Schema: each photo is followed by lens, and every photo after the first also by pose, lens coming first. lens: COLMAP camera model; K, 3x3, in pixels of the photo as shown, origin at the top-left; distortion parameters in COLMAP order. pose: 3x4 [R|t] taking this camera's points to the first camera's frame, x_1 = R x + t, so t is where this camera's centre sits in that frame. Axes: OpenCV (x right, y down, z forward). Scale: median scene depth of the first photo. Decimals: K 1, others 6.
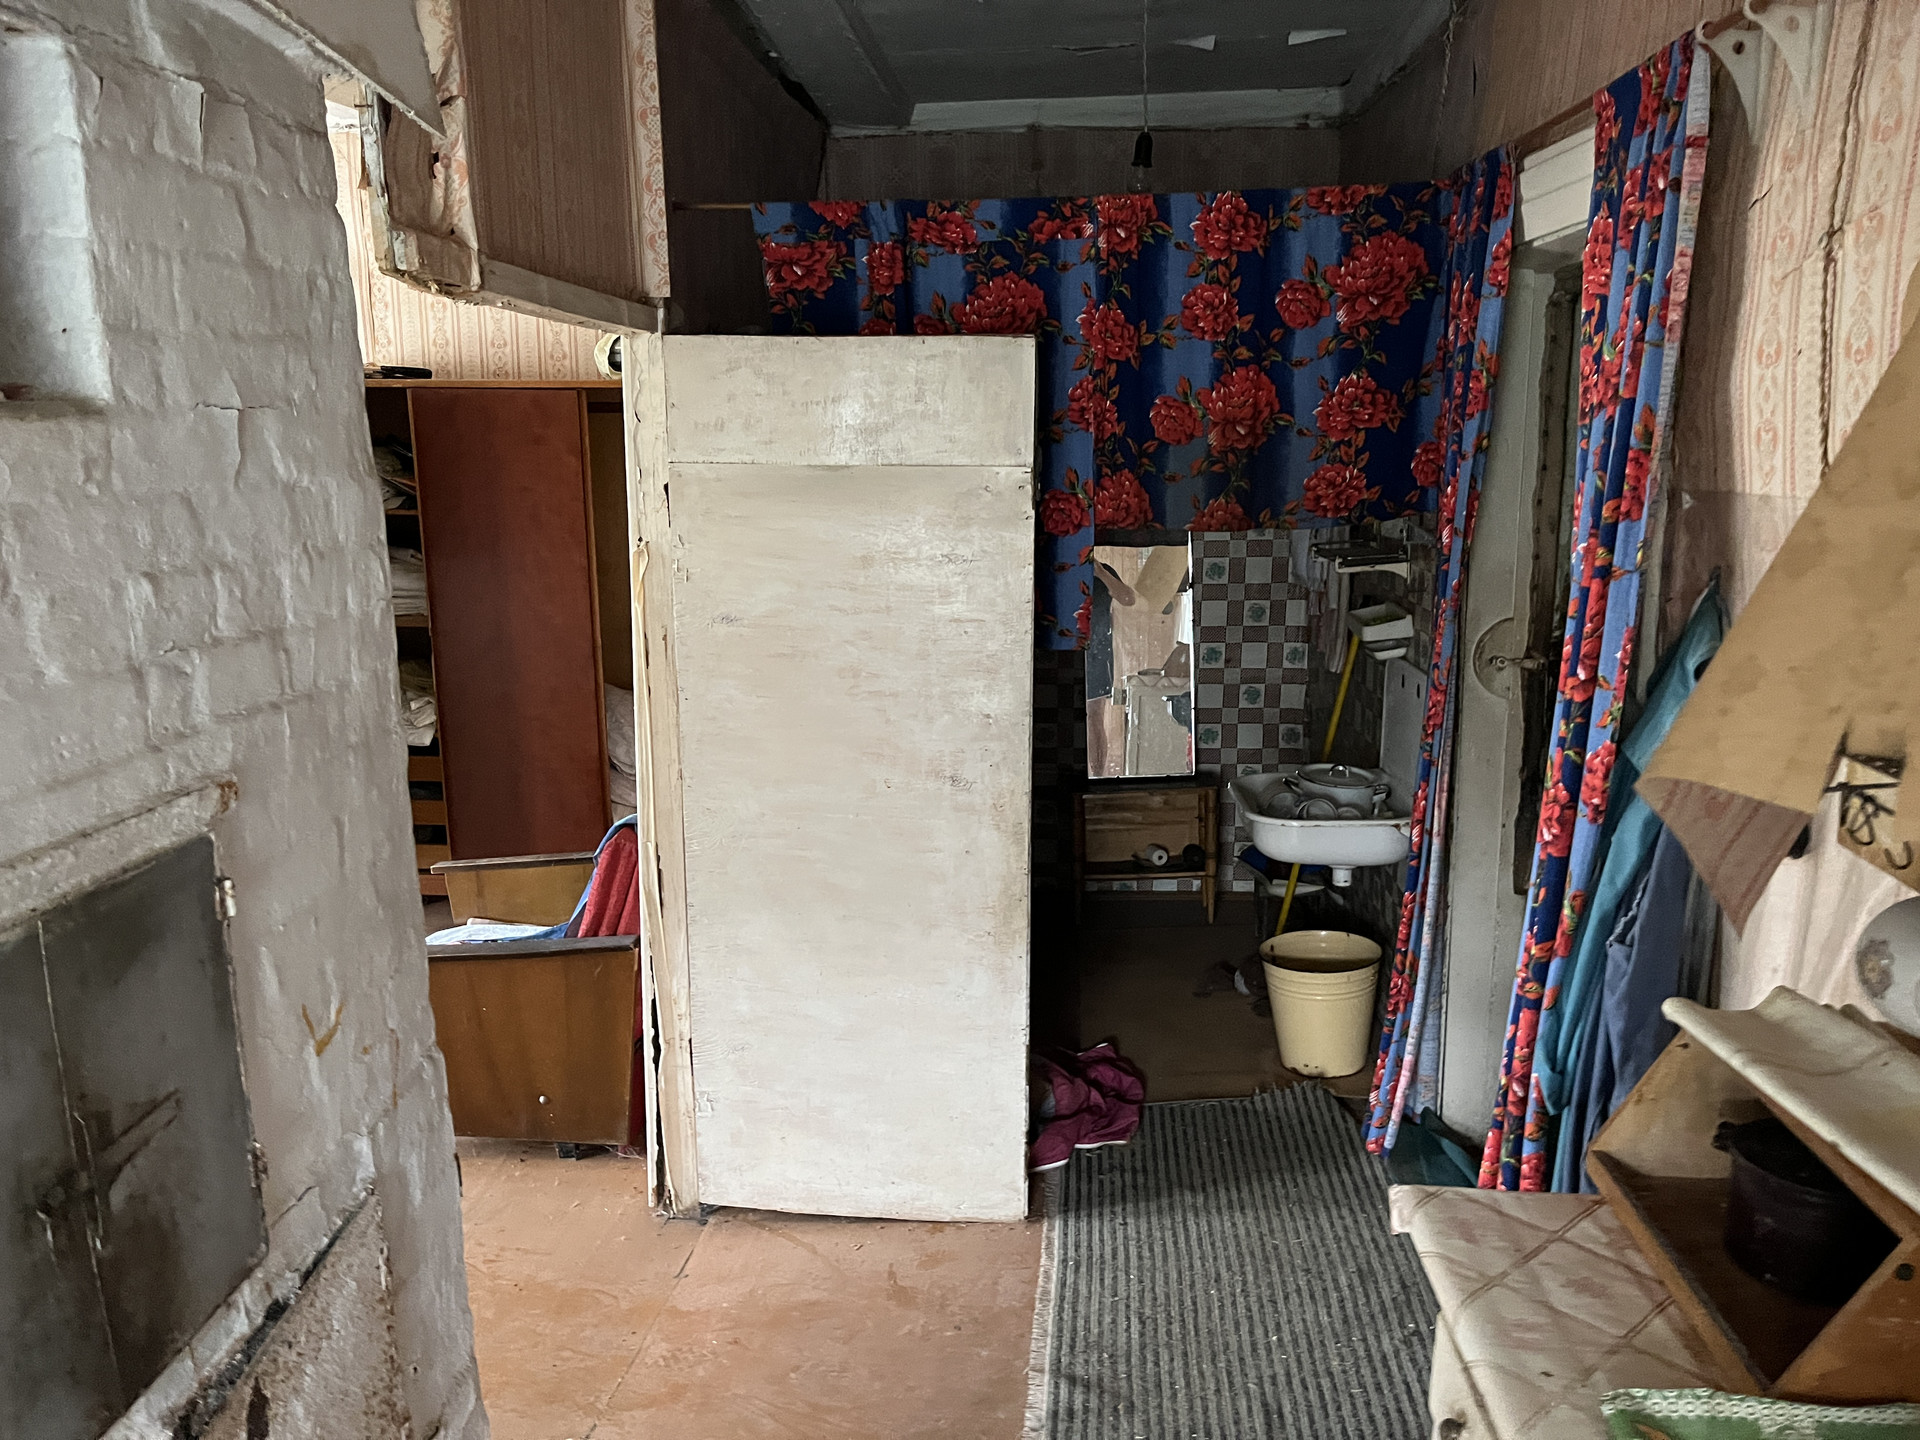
lens RADIAL K [[1446.1, 0, 983.4], [0, 1446.1, 732.9], [0, 0, 1]] dist [0.063888, -0.085386]
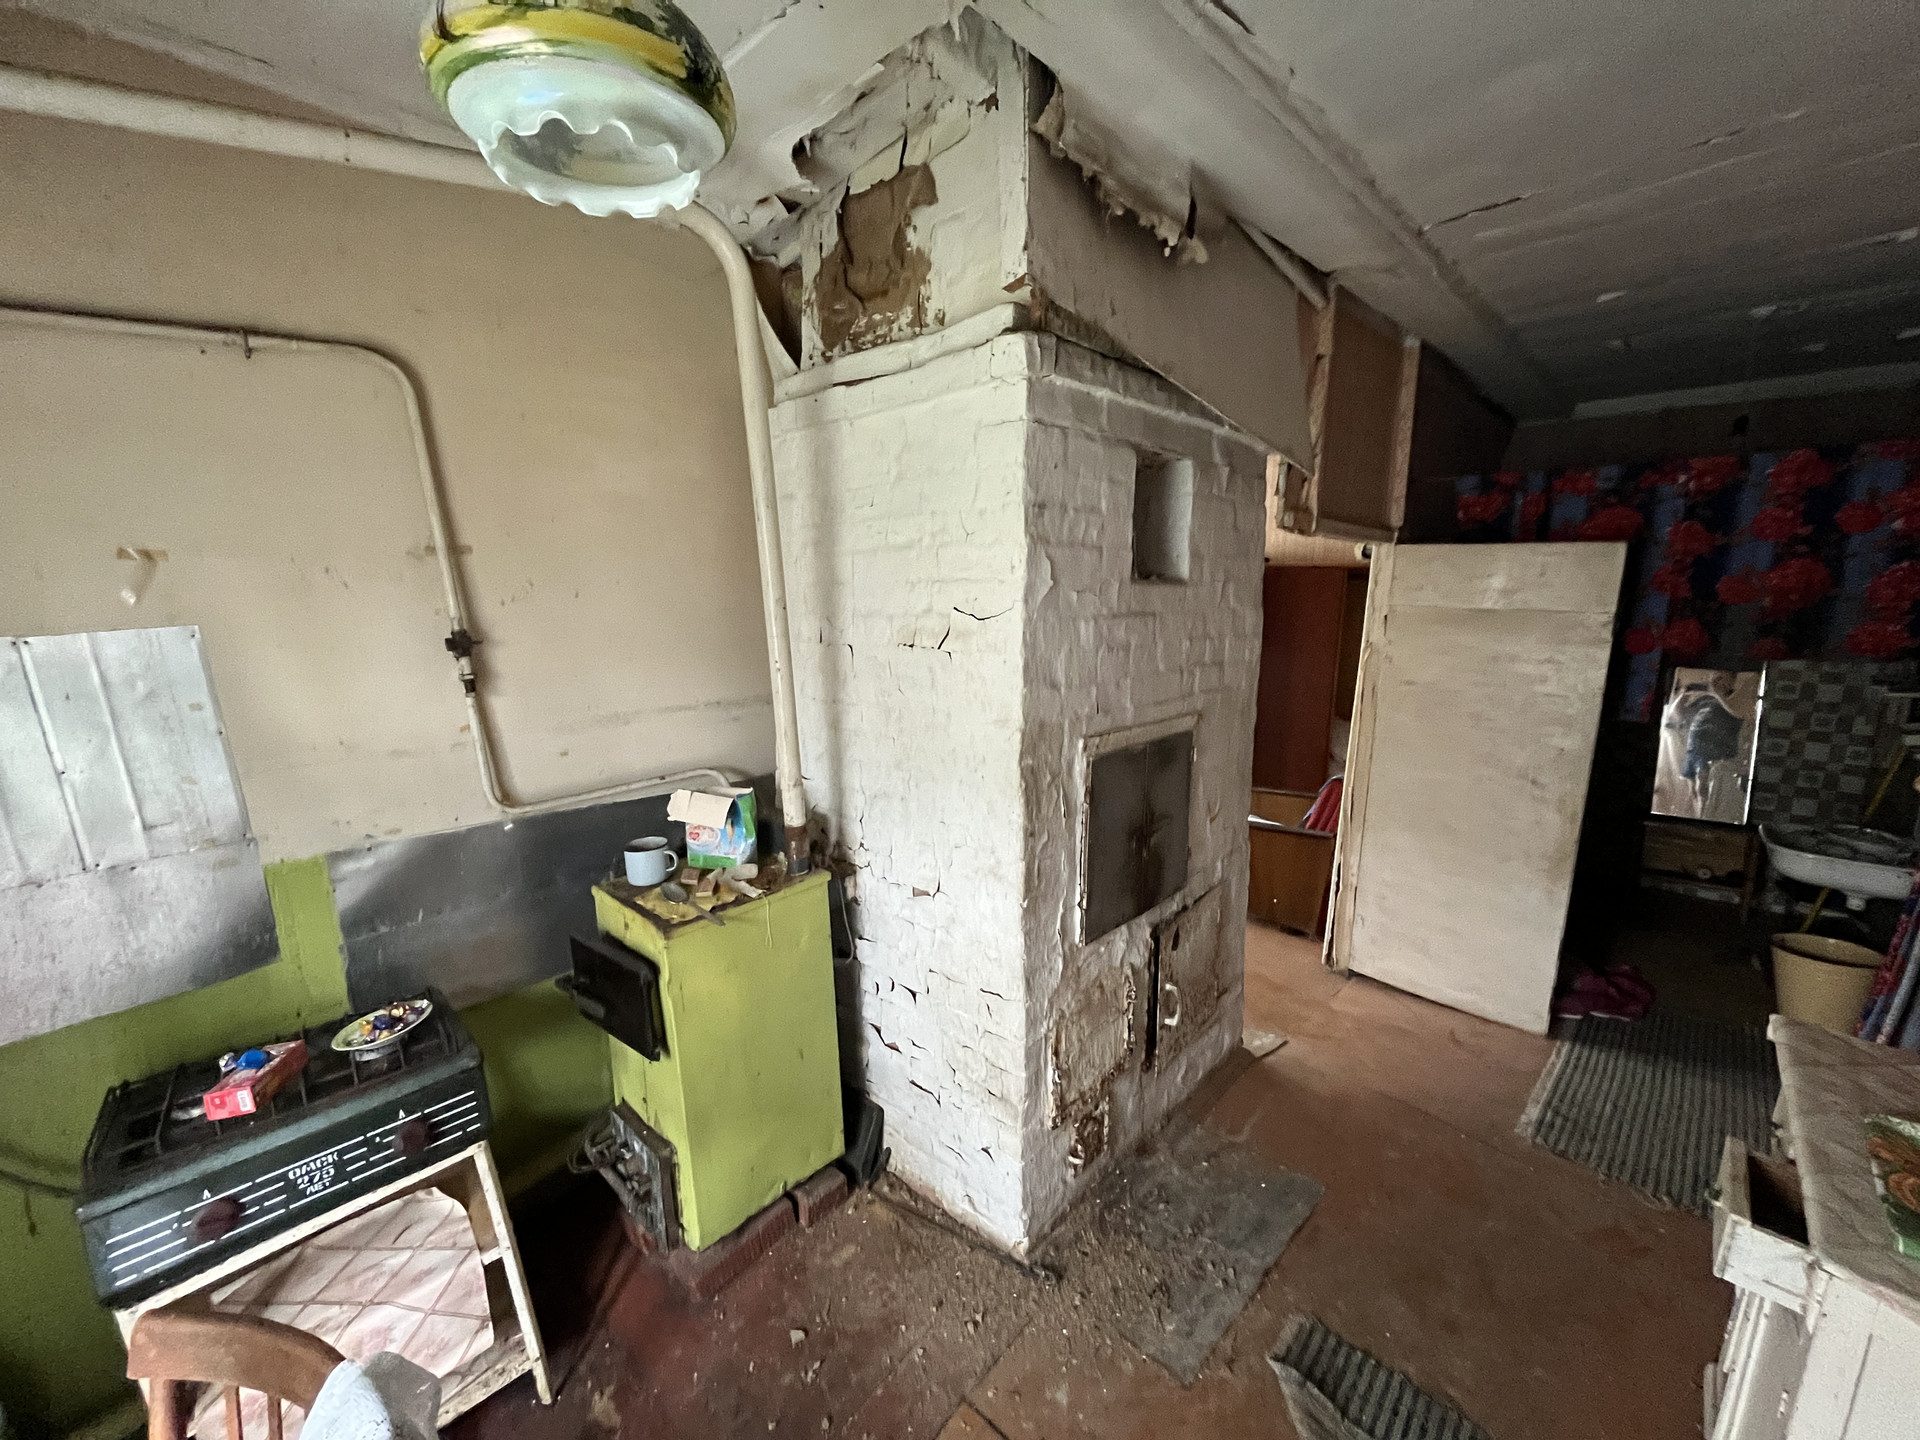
lens RADIAL K [[780.4, 0, 963.4], [0, 780.4, 717.3], [0, 0, 1]] dist [-0.002232, -0.000237]
pose [[0.764122, 0.124538, -0.632936, 0.042559], [-0.146631, 0.989035, 0.017581, 0.040977], [0.628186, 0.079374, 0.774004, -0.224656]]
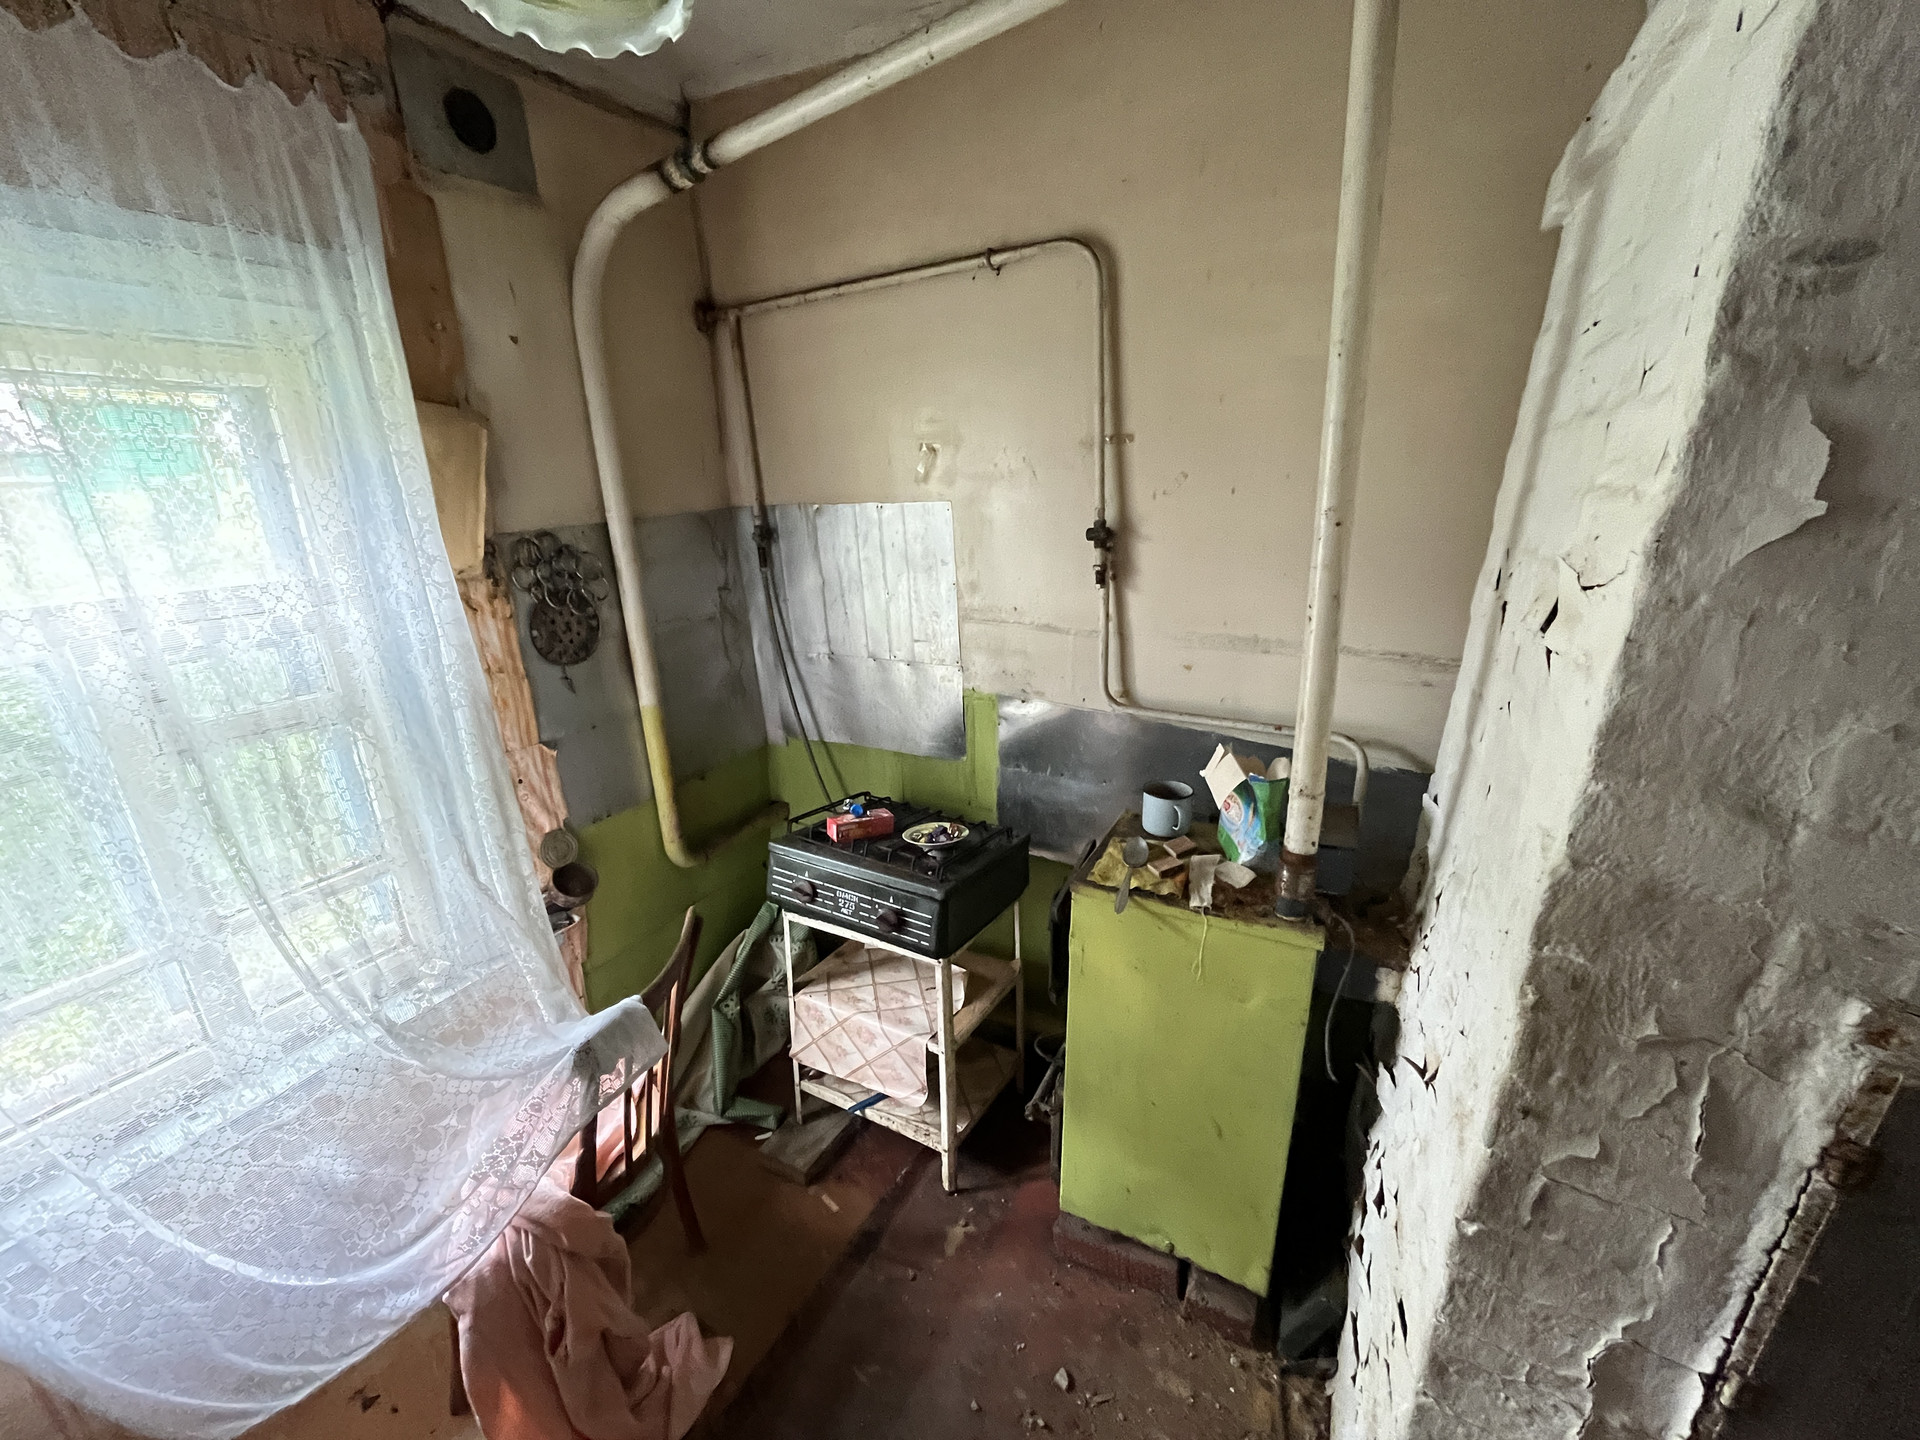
lens RADIAL K [[780.4, 0, 961.4], [0, 780.4, 716.6], [0, 0, 1]] dist [-0.002232, -0.000237]
pose [[-0.404045, 0.293270, -0.866453, -0.028181], [-0.201710, 0.895332, 0.397107, -0.043765], [0.892222, 0.335221, -0.302599, 0.141101]]
